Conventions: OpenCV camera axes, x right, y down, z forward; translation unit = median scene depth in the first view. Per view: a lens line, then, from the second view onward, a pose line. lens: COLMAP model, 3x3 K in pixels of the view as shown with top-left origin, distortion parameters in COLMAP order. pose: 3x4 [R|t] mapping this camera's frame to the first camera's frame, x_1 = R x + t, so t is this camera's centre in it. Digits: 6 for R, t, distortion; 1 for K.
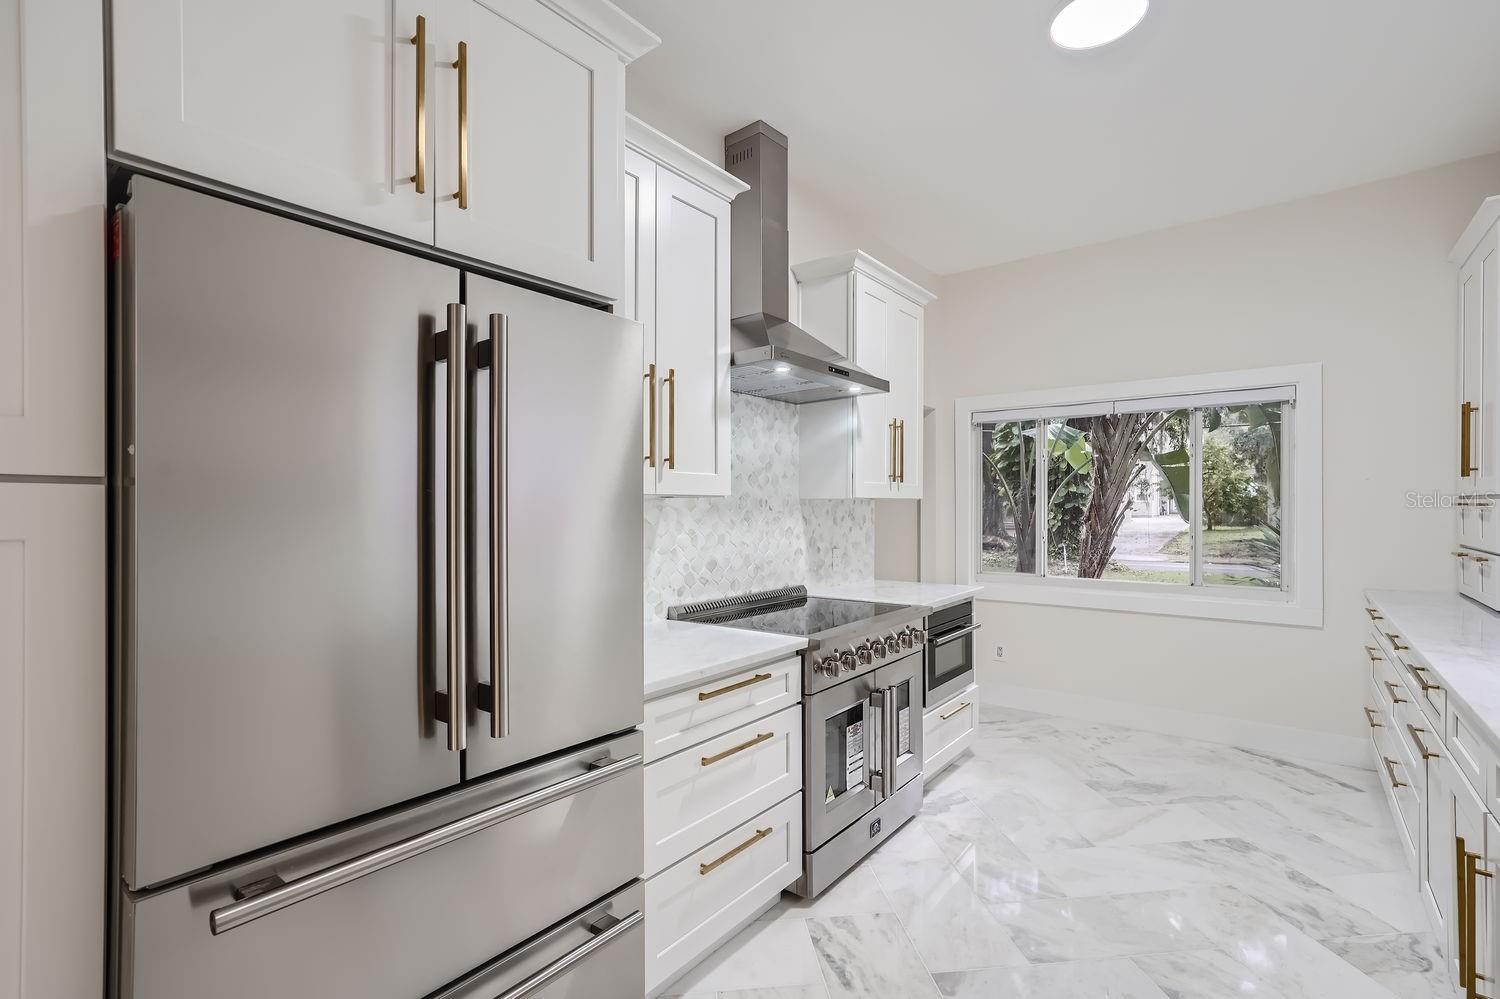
lens RADIAL K [[688.8, 0, 753.6], [0, 688.8, 512.5], [0, 0, 1]] dist [-0.023255, 0.016058]
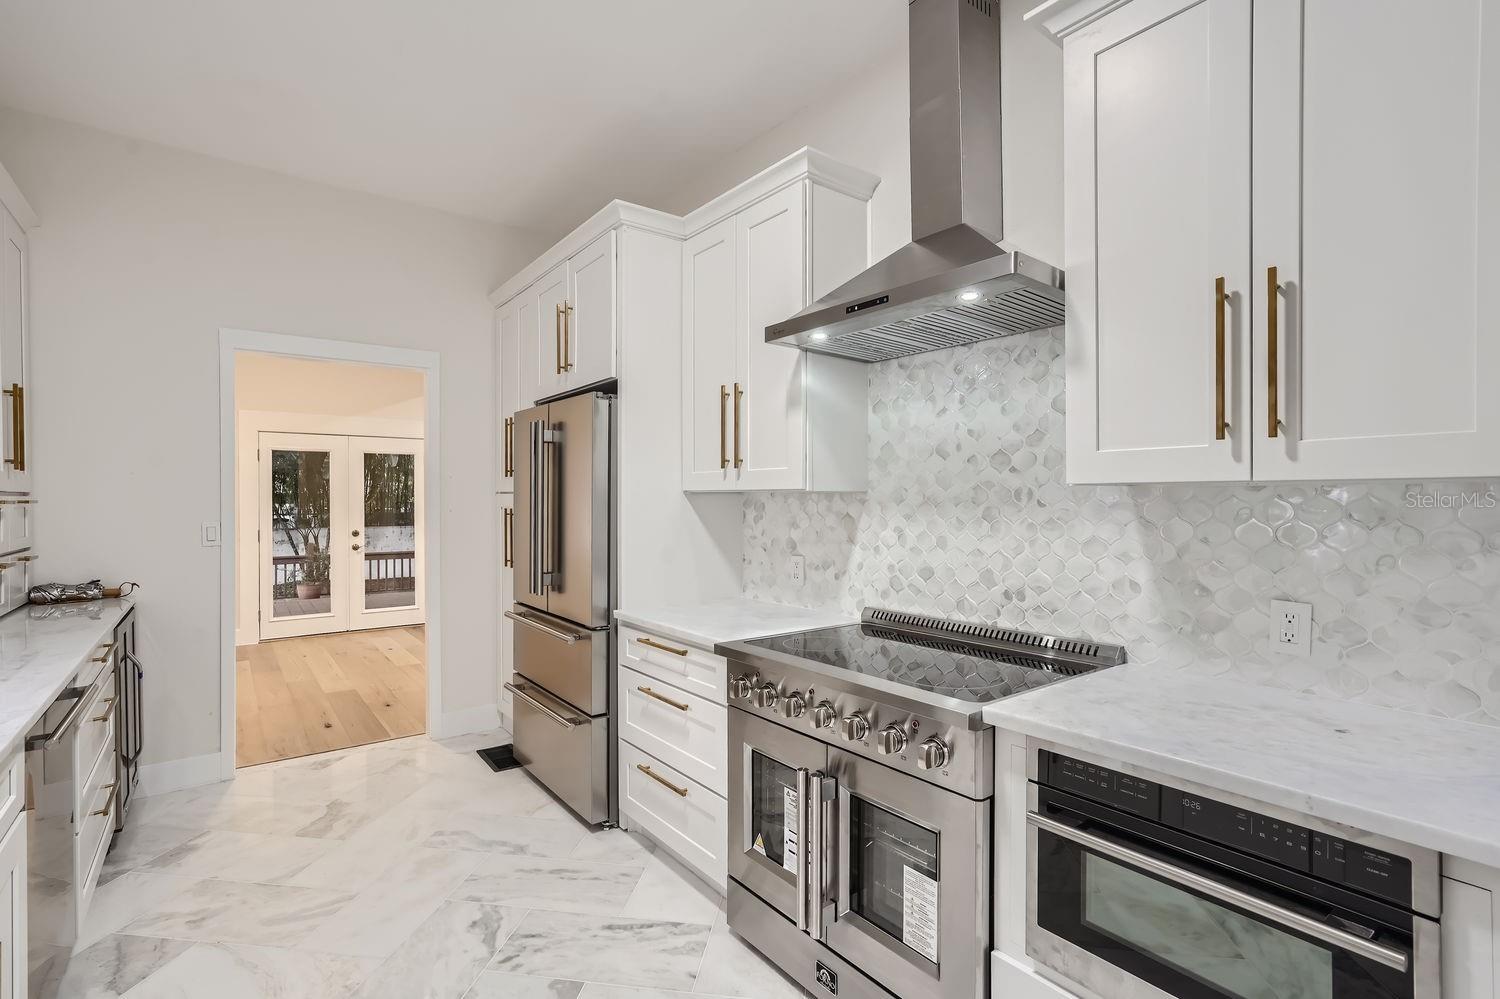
lens RADIAL K [[691.8, 0, 747.1], [0, 691.8, 504.1], [0, 0, 1]] dist [-0.025849, -0.000083]
pose [[-0.244867, 0.011602, -0.969487, 0.762630], [-0.007310, 0.999878, 0.013812, -0.013485], [0.969529, 0.010468, -0.244753, 0.977215]]
